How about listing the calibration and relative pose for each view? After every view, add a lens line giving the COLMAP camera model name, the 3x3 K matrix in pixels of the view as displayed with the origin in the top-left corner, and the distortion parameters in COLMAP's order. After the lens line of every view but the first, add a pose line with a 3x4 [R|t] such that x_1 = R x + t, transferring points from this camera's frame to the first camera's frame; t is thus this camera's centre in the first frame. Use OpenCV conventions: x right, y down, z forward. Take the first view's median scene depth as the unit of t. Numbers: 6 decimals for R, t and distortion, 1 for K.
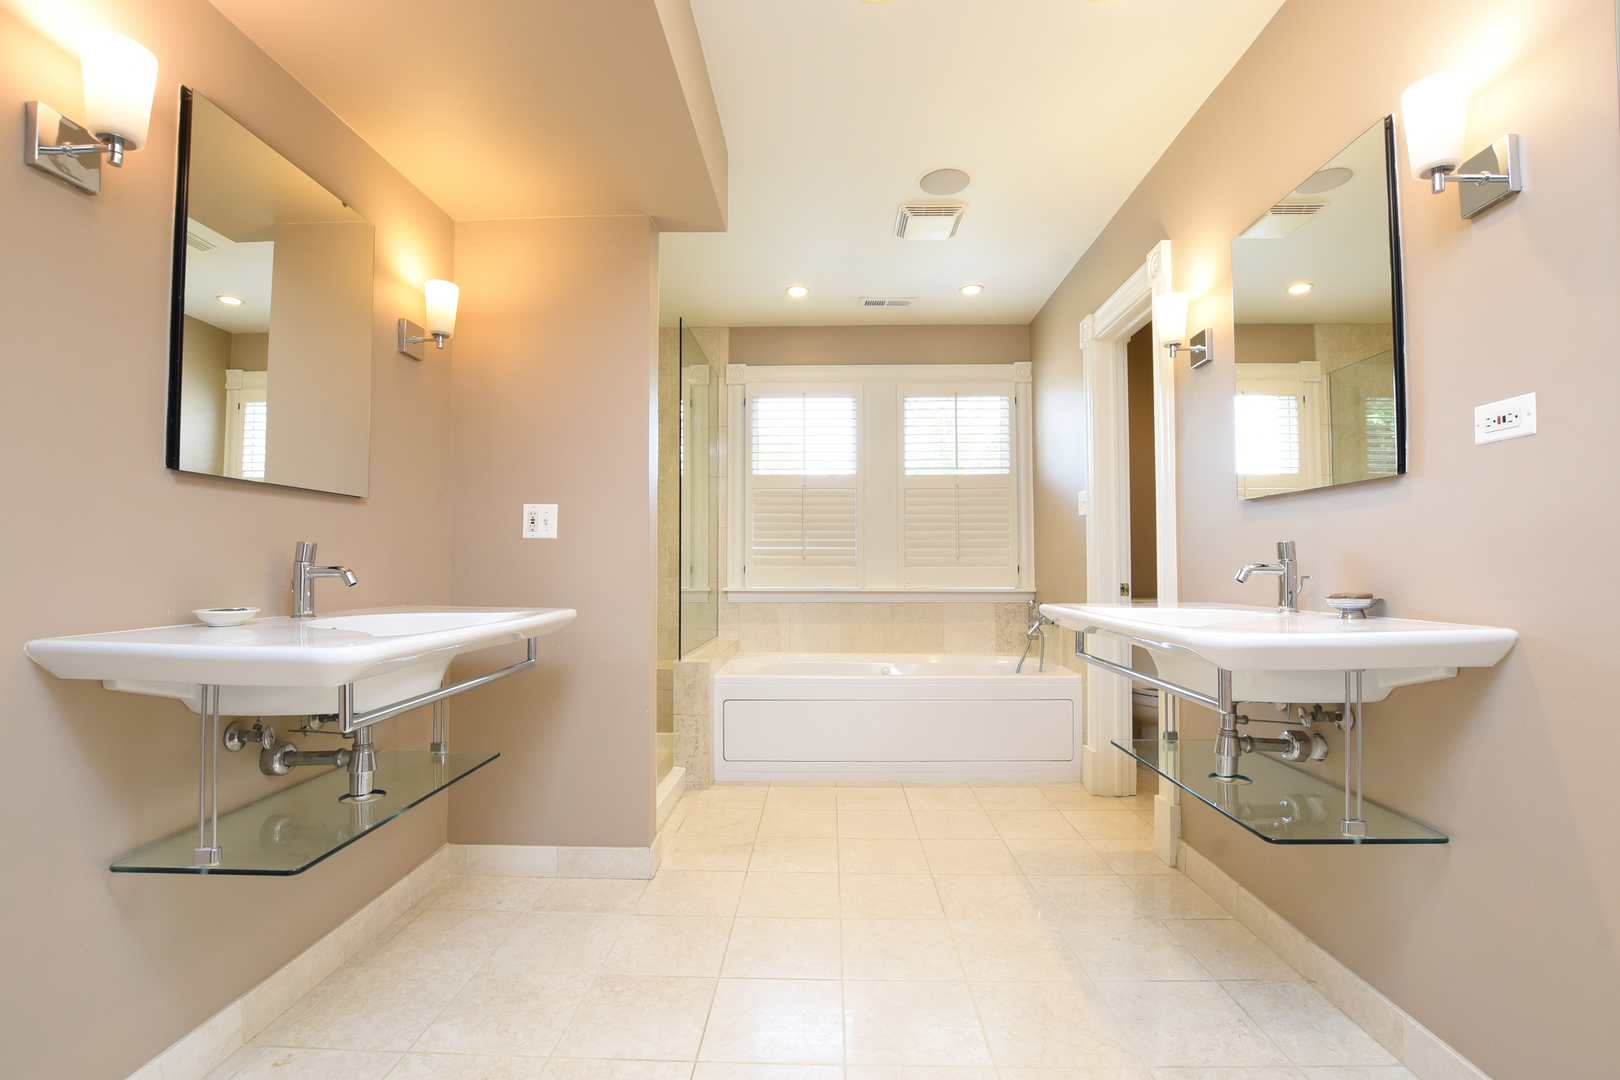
lens RADIAL K [[721.7, 0, 802.0], [0, 721.7, 544.0], [0, 0, 1]] dist [-0.033473, 0.004993]
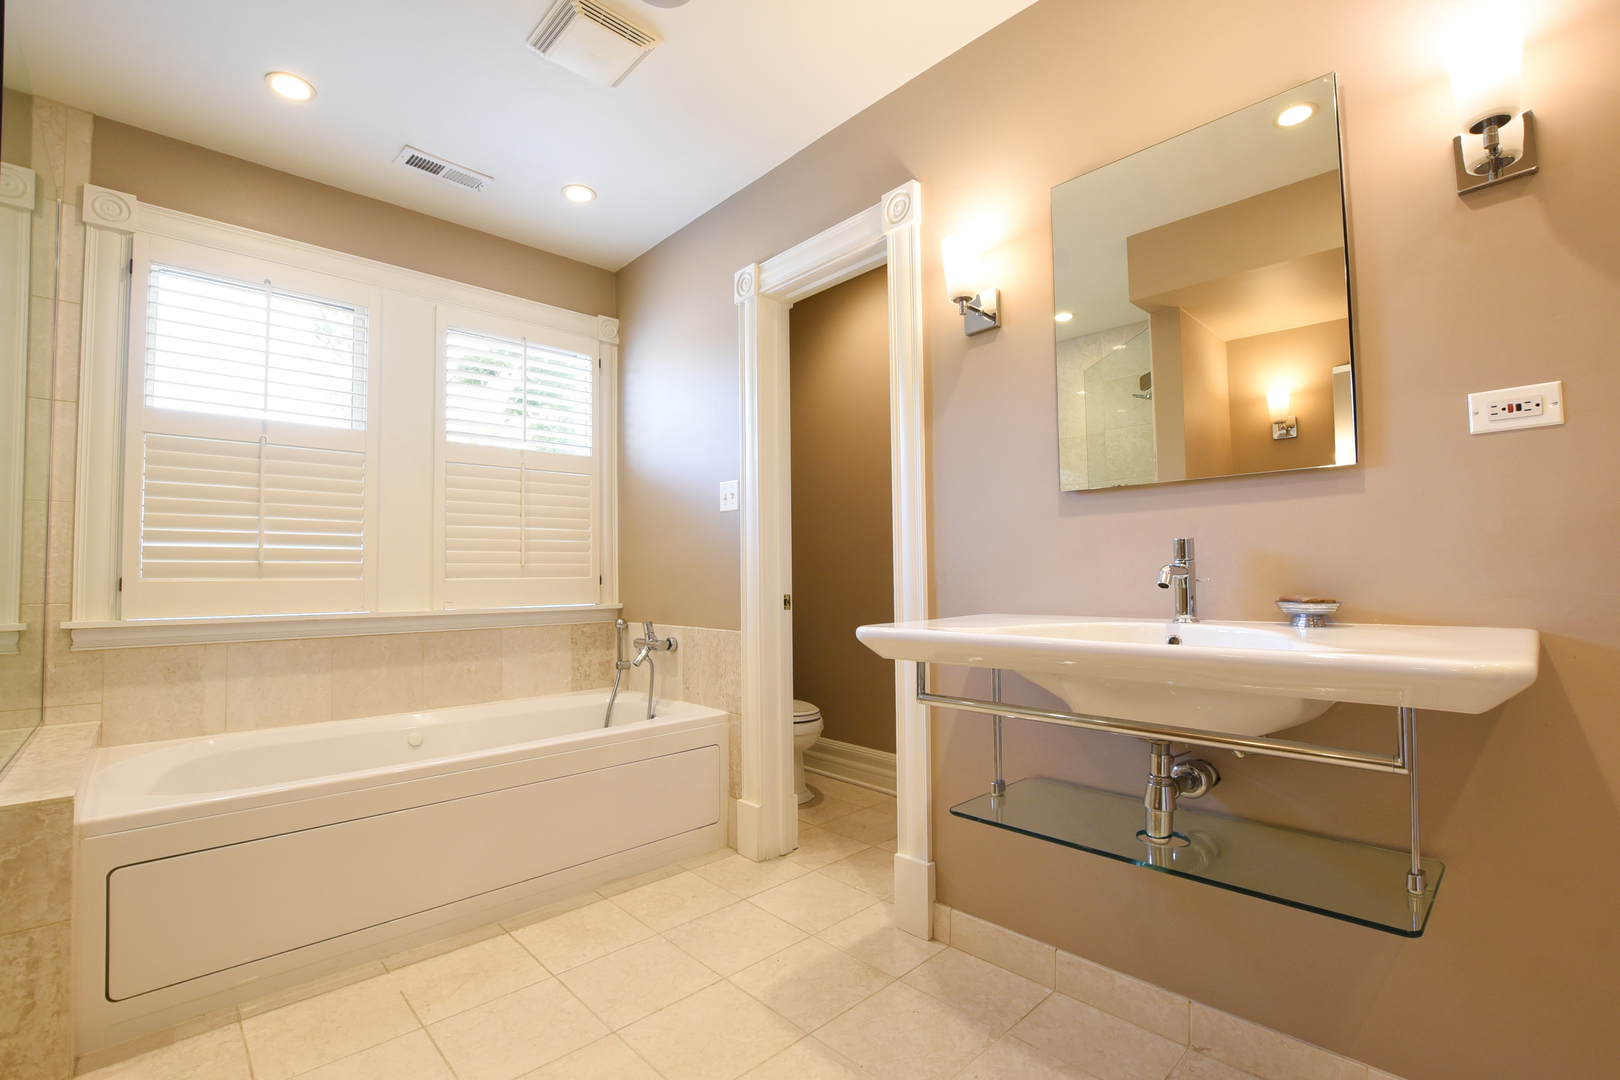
lens RADIAL K [[721.7, 0, 824.4], [0, 721.7, 547.1], [0, 0, 1]] dist [-0.033473, 0.004993]
pose [[0.693516, 0.023015, 0.720074, -0.091866], [-0.012849, 0.999726, -0.019579, 0.011653], [-0.720327, 0.004326, 0.693621, 0.288613]]
